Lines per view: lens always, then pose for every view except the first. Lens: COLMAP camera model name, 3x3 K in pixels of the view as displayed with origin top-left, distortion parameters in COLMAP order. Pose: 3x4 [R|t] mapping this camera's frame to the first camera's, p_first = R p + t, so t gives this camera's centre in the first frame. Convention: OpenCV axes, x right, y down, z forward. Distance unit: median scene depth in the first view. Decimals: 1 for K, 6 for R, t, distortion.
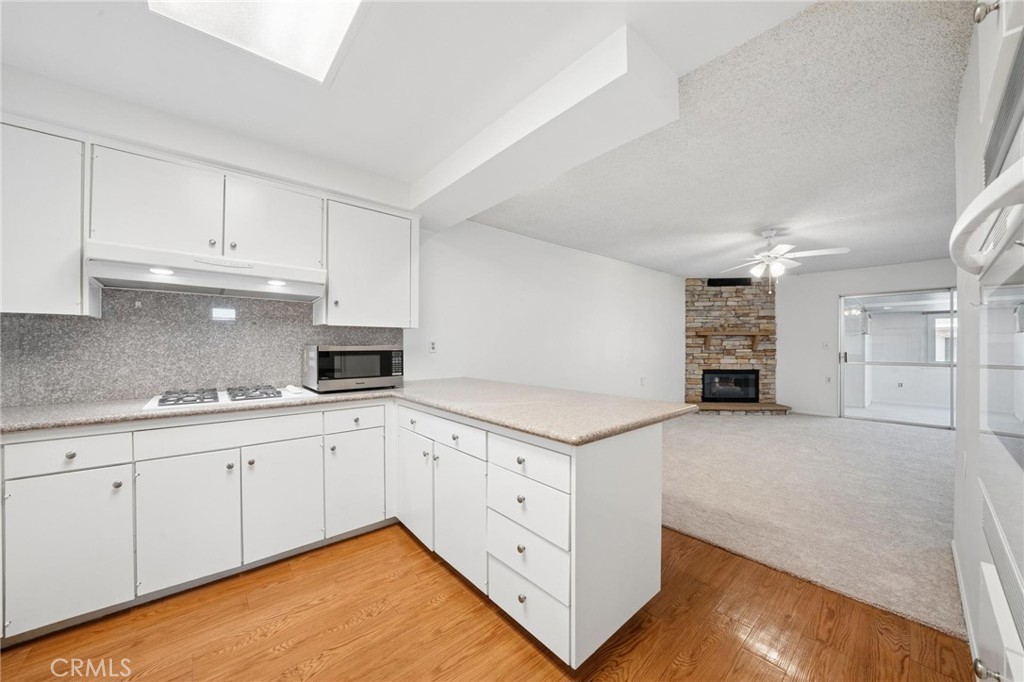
lens RADIAL K [[360.8, 0, 507.3], [0, 360.8, 344.3], [0, 0, 1]] dist [-0.020296, 0.000079]
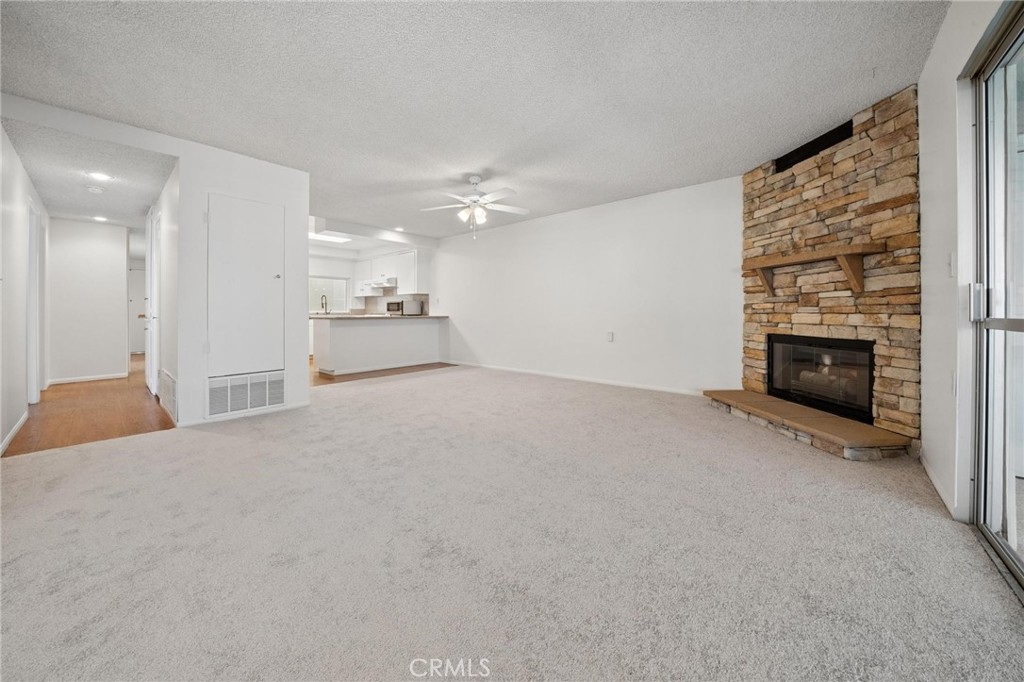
lens RADIAL K [[366.0, 0, 505.9], [0, 366.0, 314.3], [0, 0, 1]] dist [-0.021103, 0.000237]
pose [[0.145591, 0.005378, -0.989330, 1.031724], [0.002972, 0.999978, 0.005874, 0.037681], [0.989340, -0.003796, 0.145572, 0.540944]]
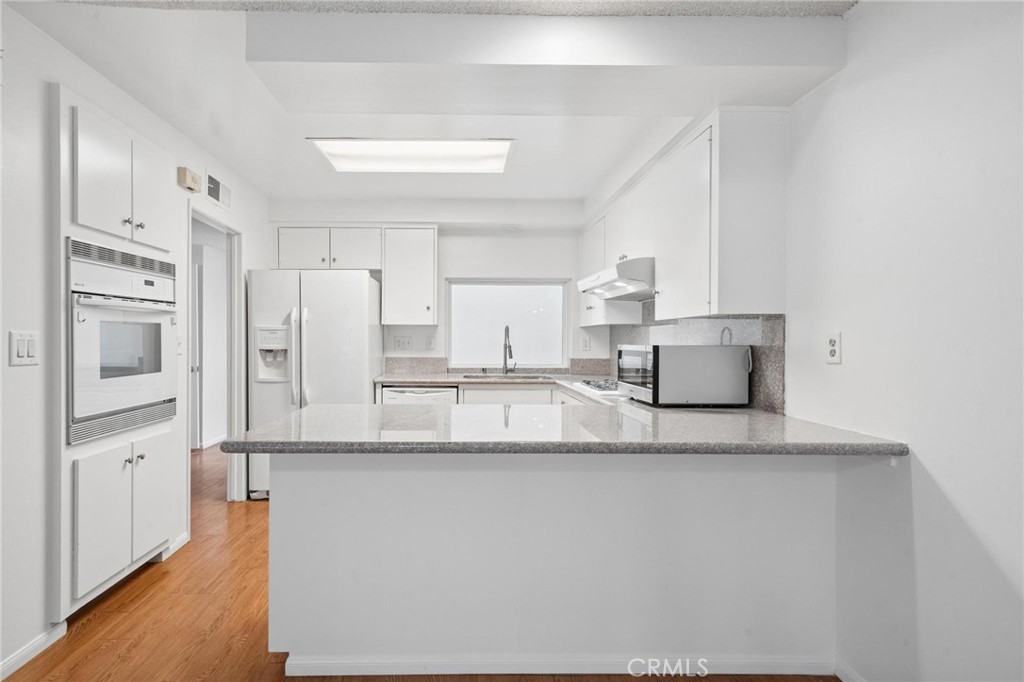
lens RADIAL K [[516.0, 0, 465.1], [0, 516.0, 342.4], [0, 0, 1]] dist [0.002527, -0.000525]
pose [[-0.640494, 0.000058, -0.767963, 0.262097], [-0.003093, 0.999992, 0.002655, -0.000937], [0.767957, 0.004076, -0.640489, 0.525456]]
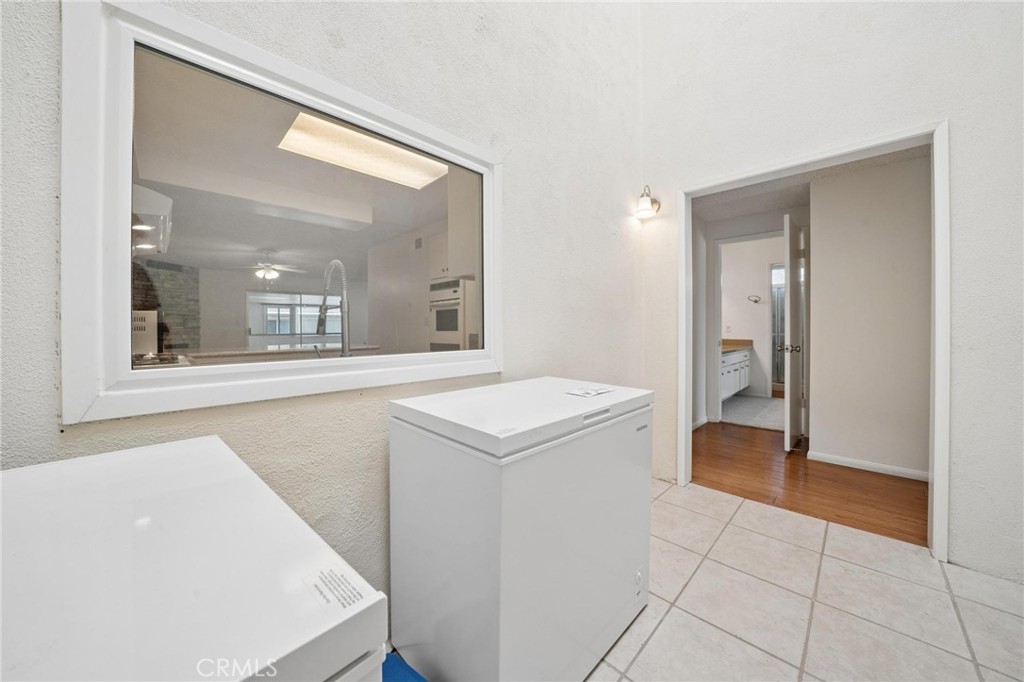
lens RADIAL K [[359.6, 0, 507.1], [0, 359.6, 330.2], [0, 0, 1]] dist [-0.022060, 0.000489]
pose [[-0.073606, -0.009013, 0.997247, -0.549171], [0.002445, 0.999955, 0.009218, 0.018047], [-0.997284, 0.003117, -0.073581, 0.023884]]
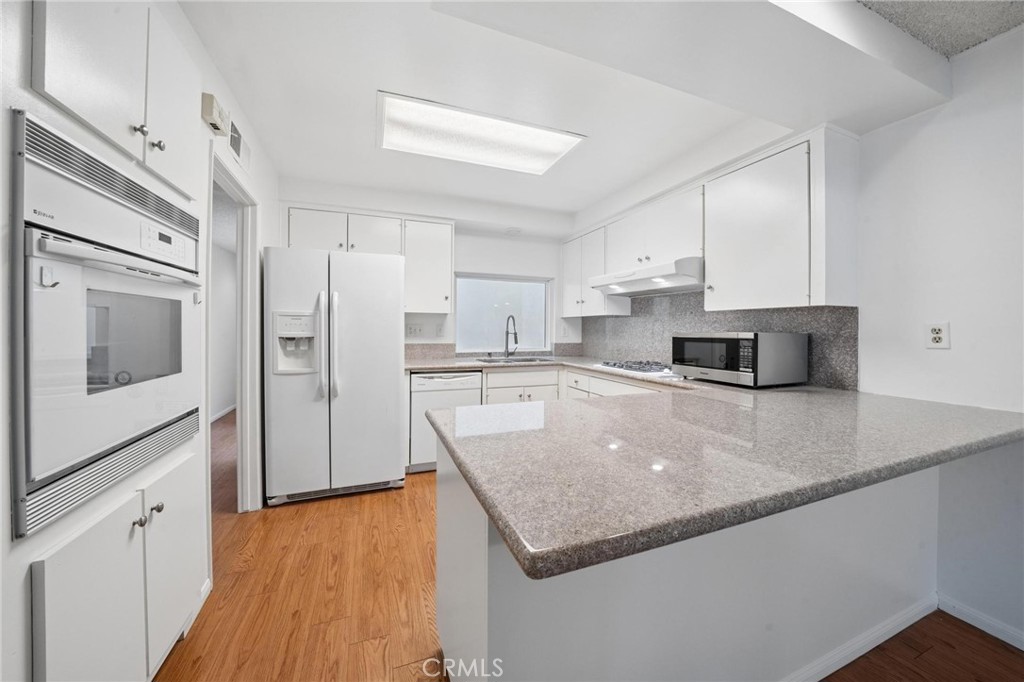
lens RADIAL K [[359.6, 0, 507.1], [0, 359.6, 330.2], [0, 0, 1]] dist [-0.022060, 0.000489]
pose [[-0.337996, -0.000680, -0.941147, 0.220072], [-0.006103, 0.999980, 0.001469, 0.000320], [0.941128, 0.006241, -0.337994, 0.300230]]
